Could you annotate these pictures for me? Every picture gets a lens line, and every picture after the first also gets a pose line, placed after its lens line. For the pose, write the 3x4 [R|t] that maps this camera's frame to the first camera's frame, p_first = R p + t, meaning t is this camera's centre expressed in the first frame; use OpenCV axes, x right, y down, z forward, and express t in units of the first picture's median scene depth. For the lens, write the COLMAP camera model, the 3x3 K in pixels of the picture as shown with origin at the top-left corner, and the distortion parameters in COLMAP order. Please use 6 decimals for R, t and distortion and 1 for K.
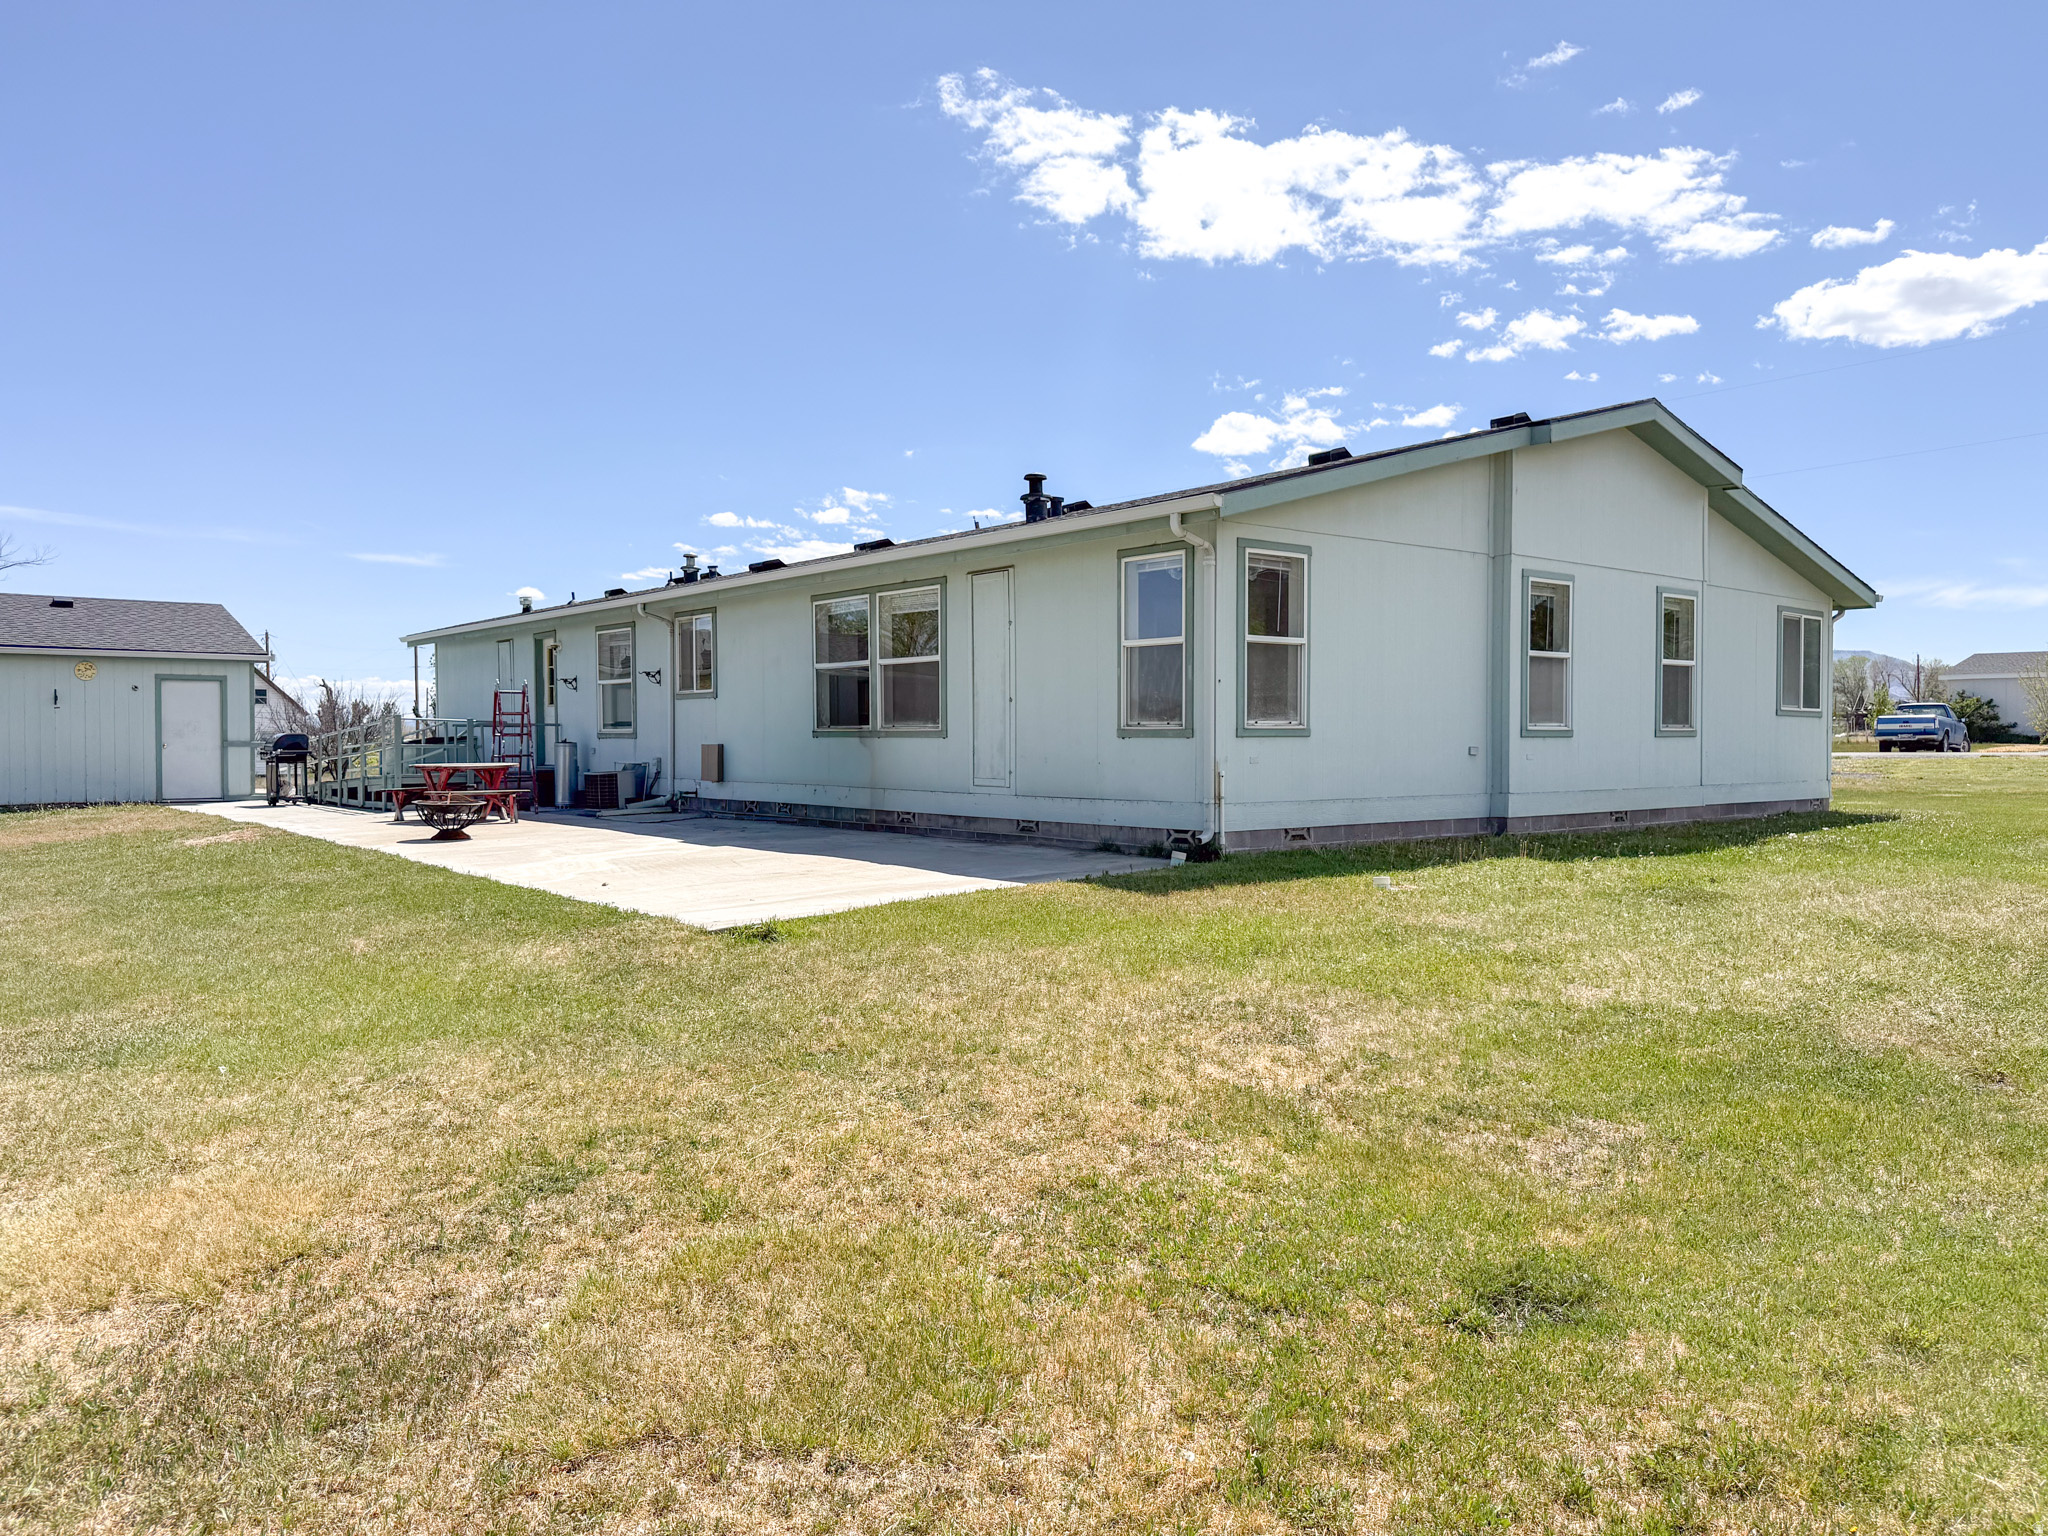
lens RADIAL K [[1439.9, 0, 1024.0], [0, 1439.9, 768.0], [0, 0, 1]] dist [0.072669, -0.109662]
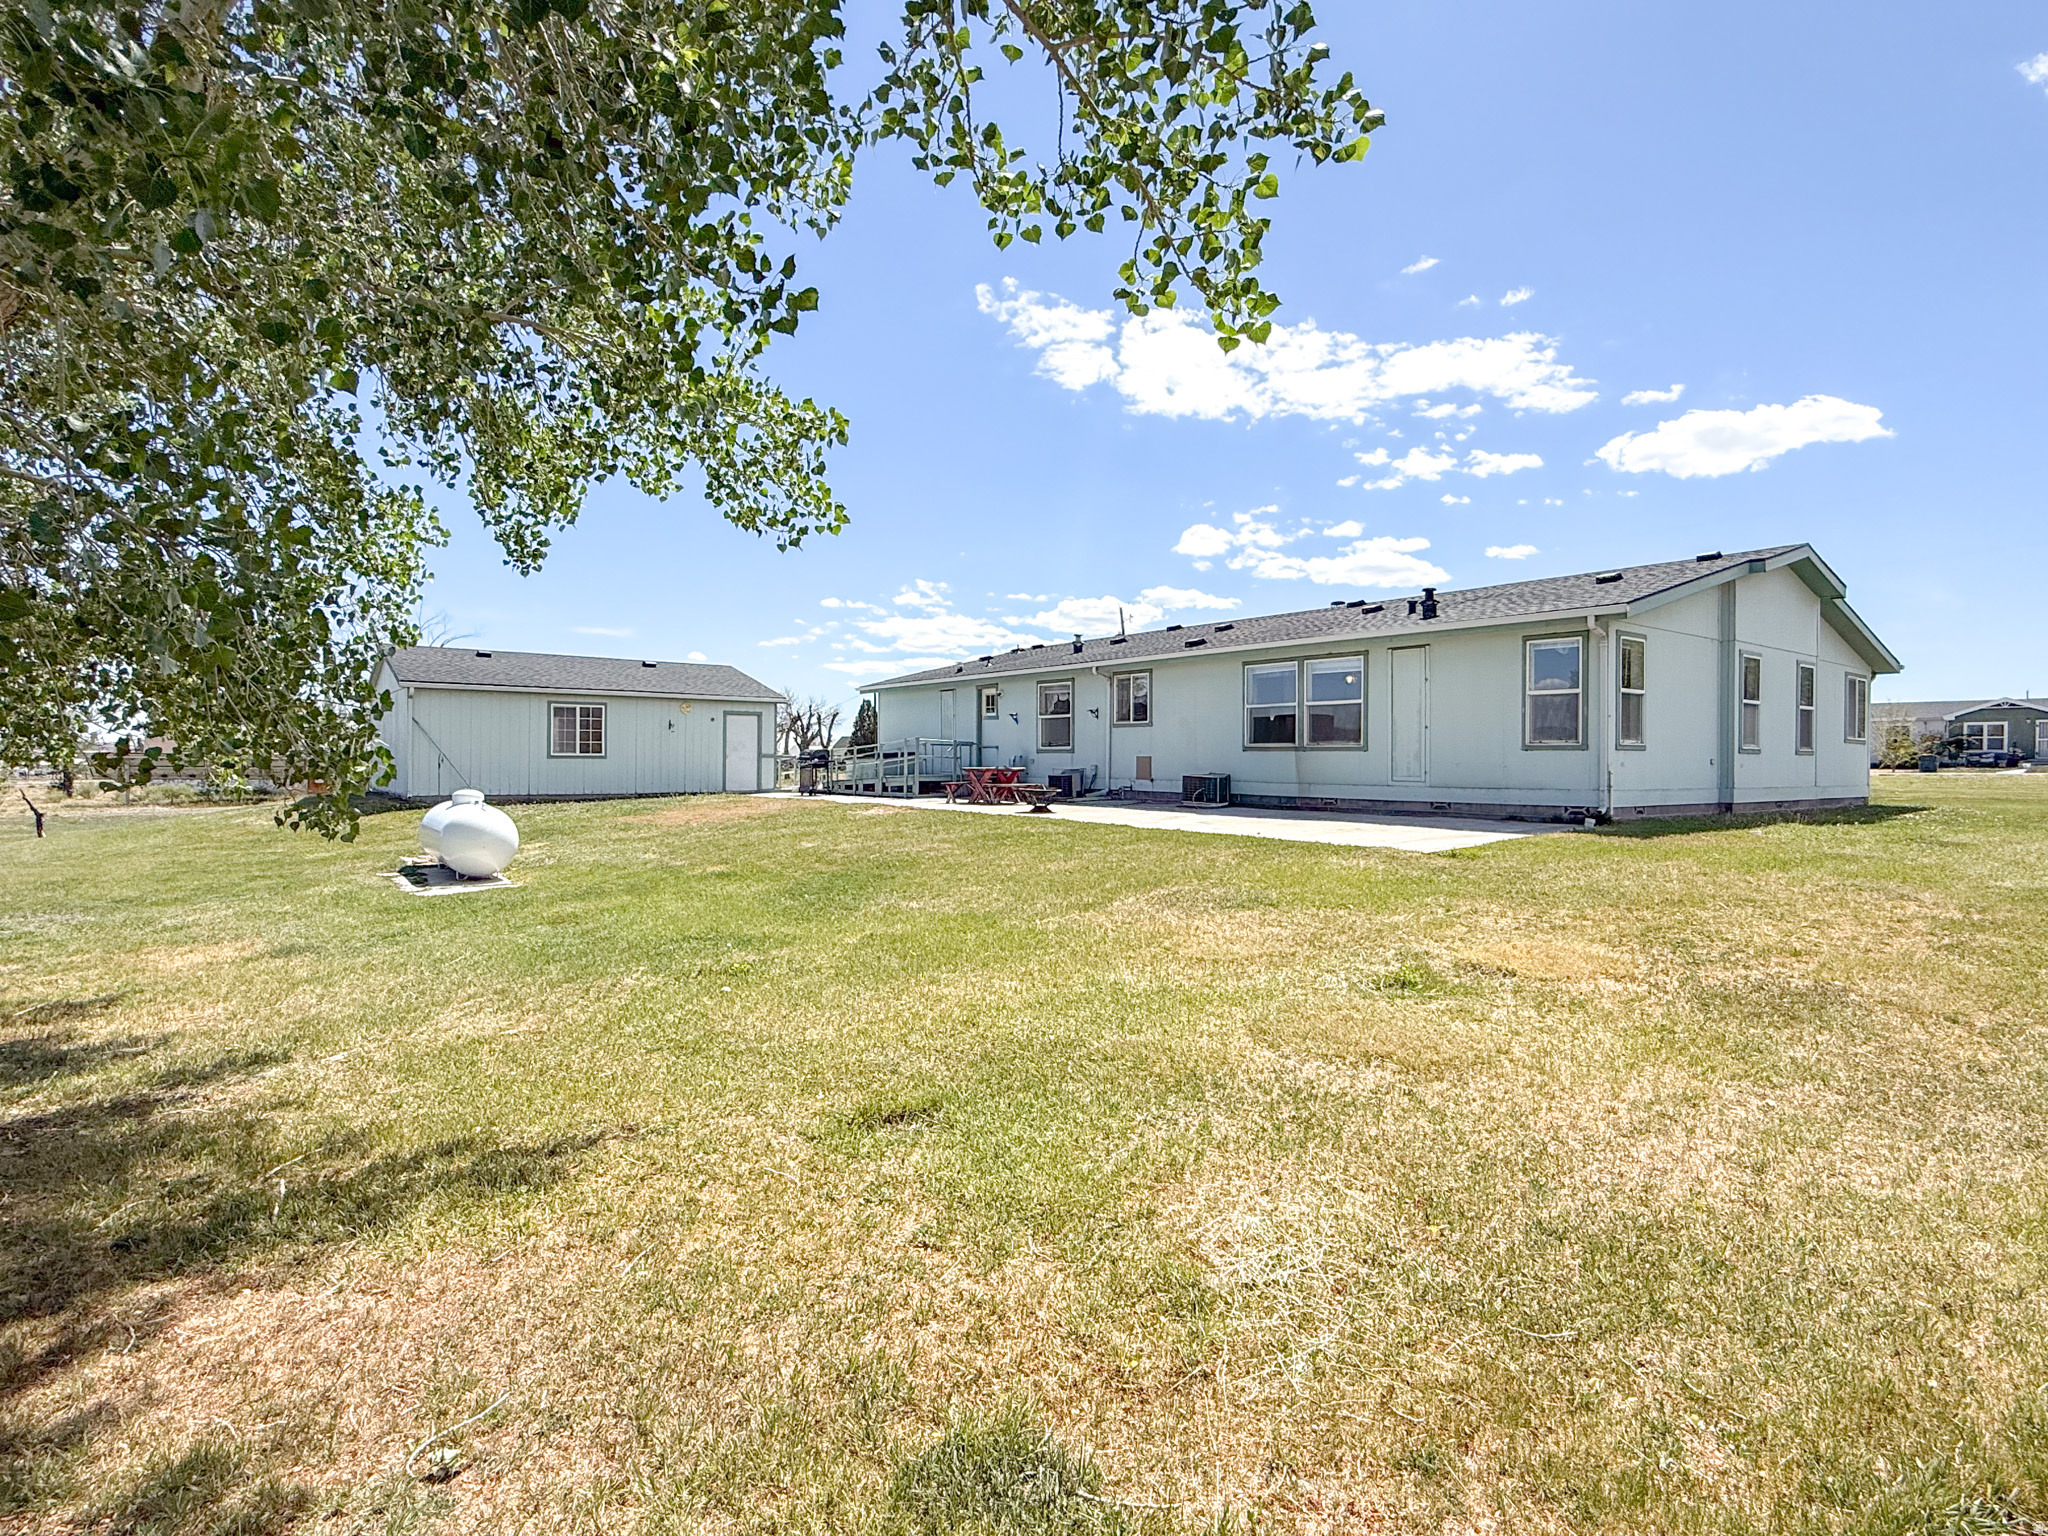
lens RADIAL K [[1057.9, 0, 1024.0], [0, 1057.9, 768.0], [0, 0, 1]] dist [-0.001255, -0.000027]
pose [[0.999640, 0.006982, -0.025912, -0.379682], [-0.007375, 0.999859, -0.015100, 0.016976], [0.025803, 0.015285, 0.999550, -0.172434]]
